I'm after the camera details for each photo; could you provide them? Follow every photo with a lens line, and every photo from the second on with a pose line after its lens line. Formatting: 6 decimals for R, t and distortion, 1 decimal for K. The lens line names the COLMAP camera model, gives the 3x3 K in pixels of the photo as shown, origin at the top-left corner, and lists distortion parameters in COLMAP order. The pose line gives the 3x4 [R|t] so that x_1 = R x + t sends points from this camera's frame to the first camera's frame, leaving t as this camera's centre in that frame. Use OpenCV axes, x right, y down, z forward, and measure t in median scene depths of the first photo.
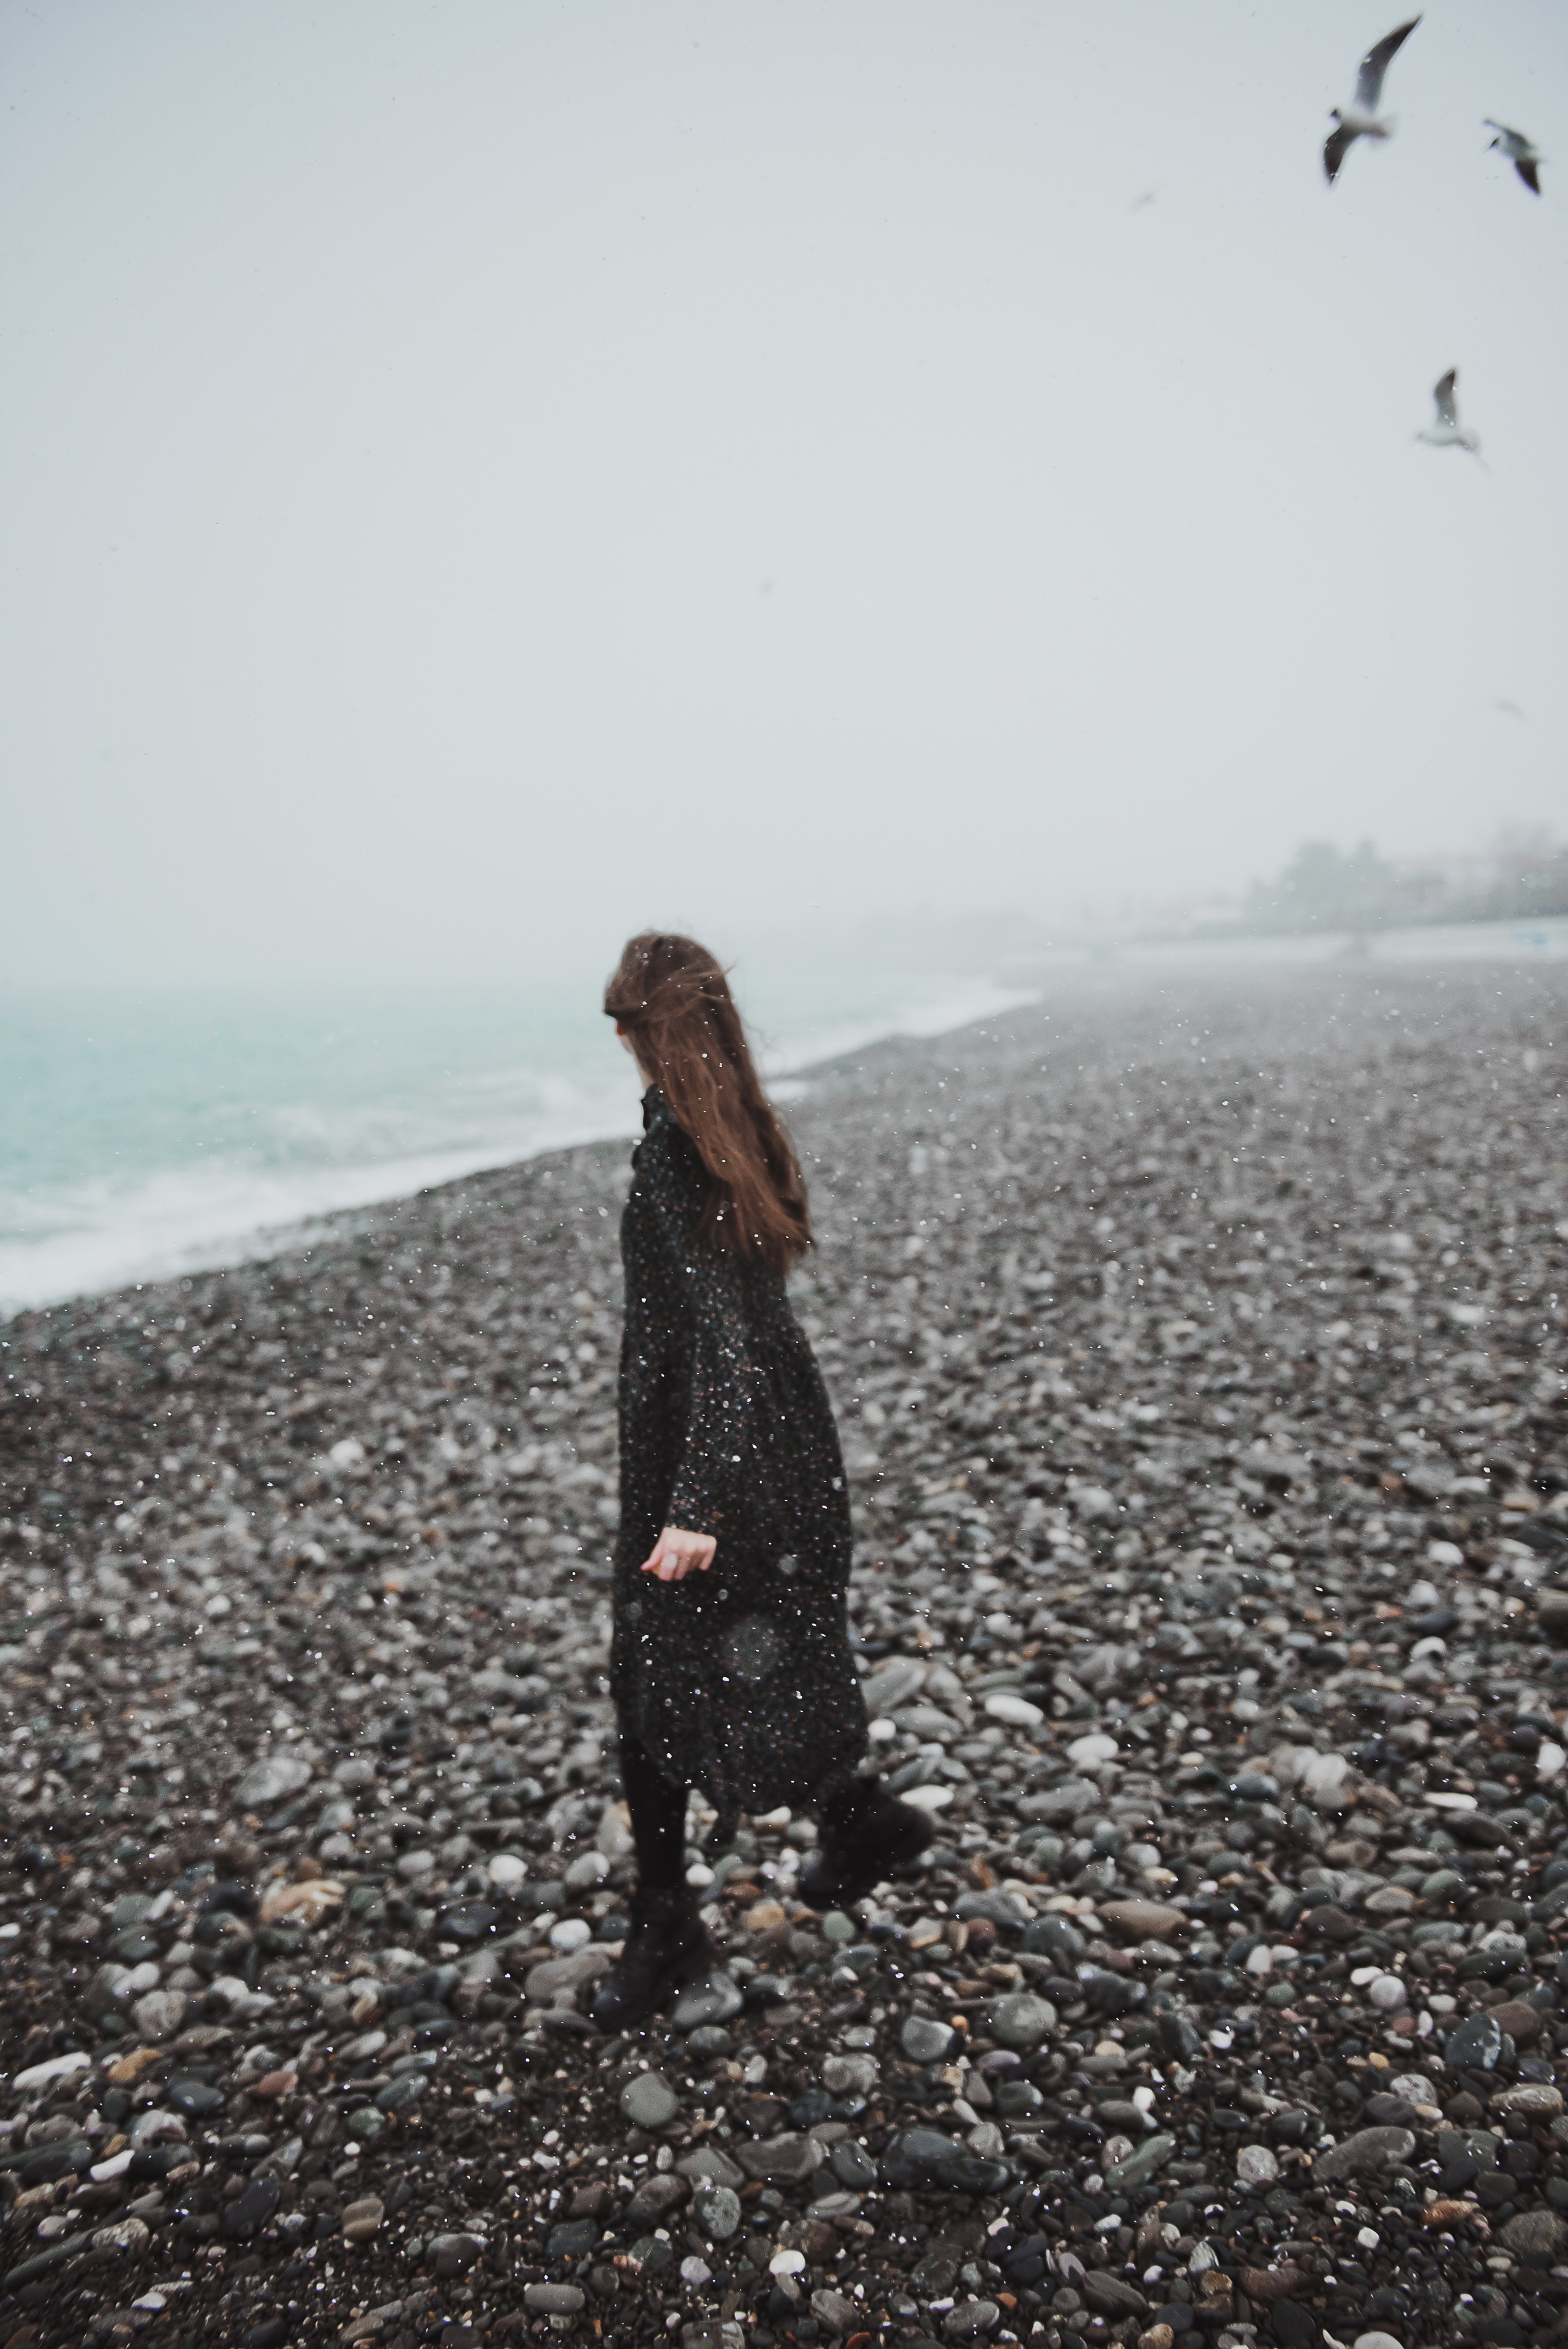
lens RADIAL K [[2253.9, 0, 777.2], [0, 2253.9, 1169.7], [0, 0, 1]] dist [0.035667, 0.000000]
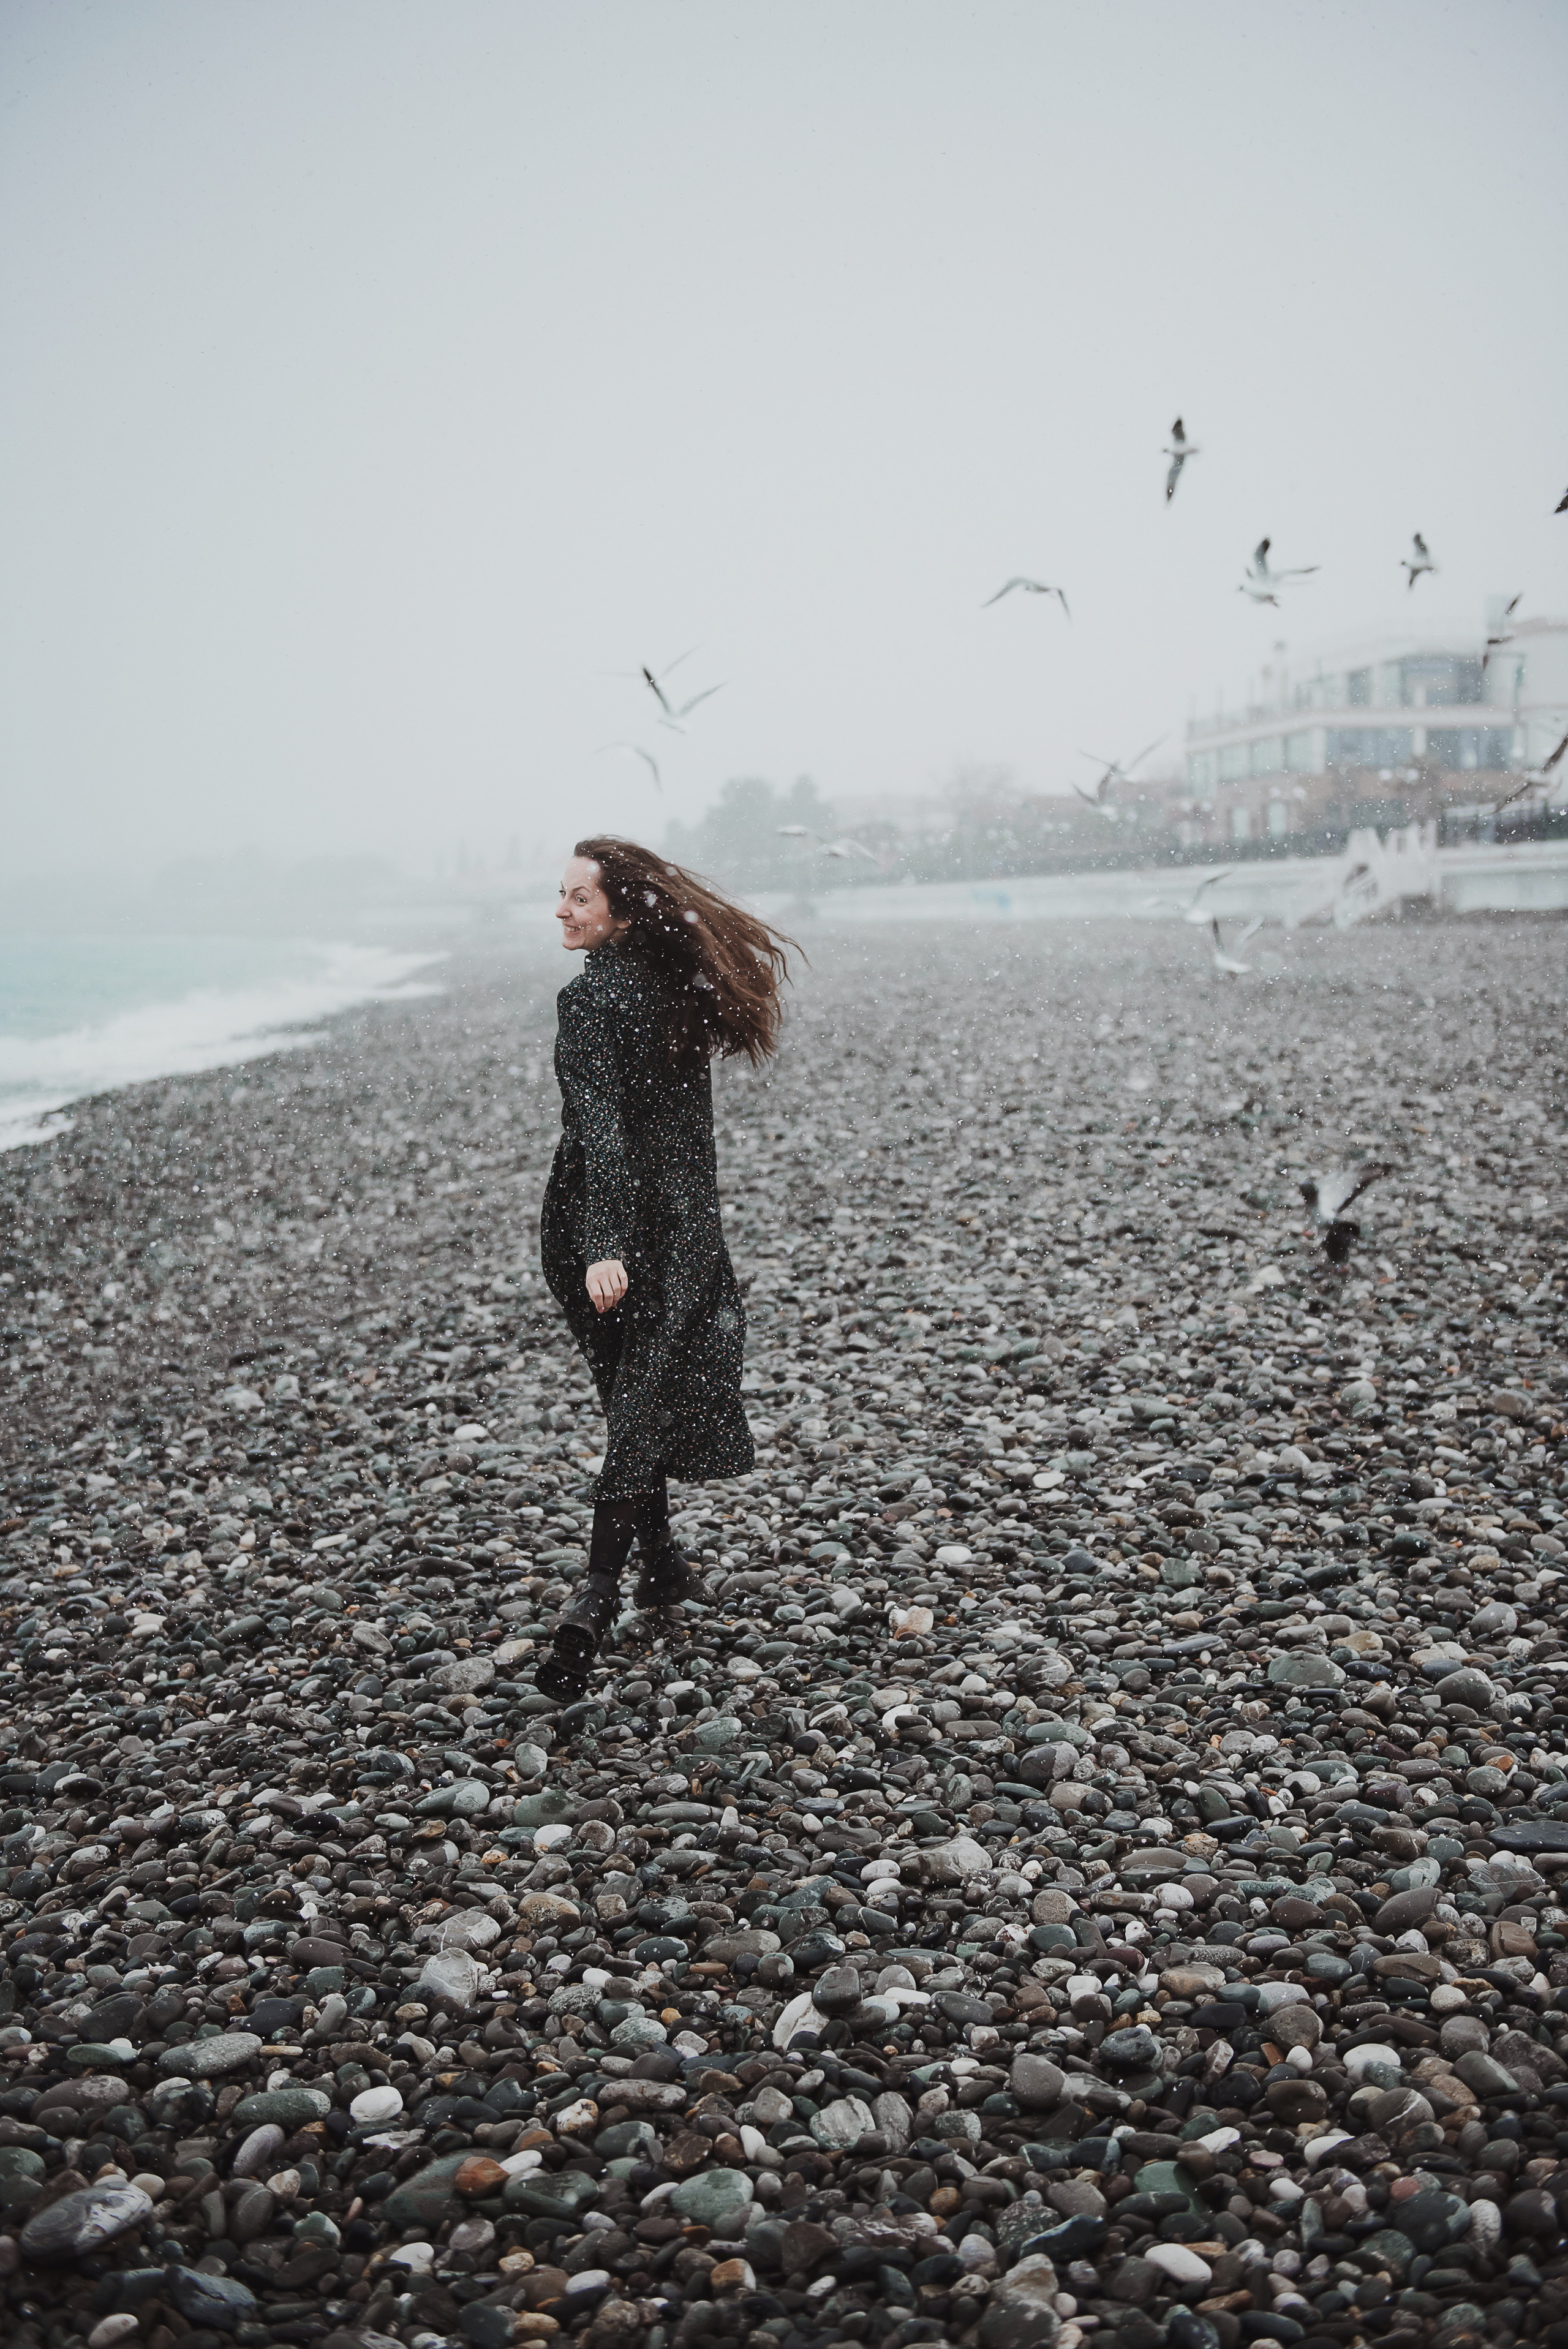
lens RADIAL K [[2834.7, 0, 782.6], [0, 2834.7, 1165.7], [0, 0, 1]] dist [0.074954, 0.000000]
pose [[0.969826, -0.012358, 0.243484, -0.341254], [0.013815, 0.999895, -0.004277, 0.107209], [-0.243406, 0.007512, 0.969895, -1.019817]]
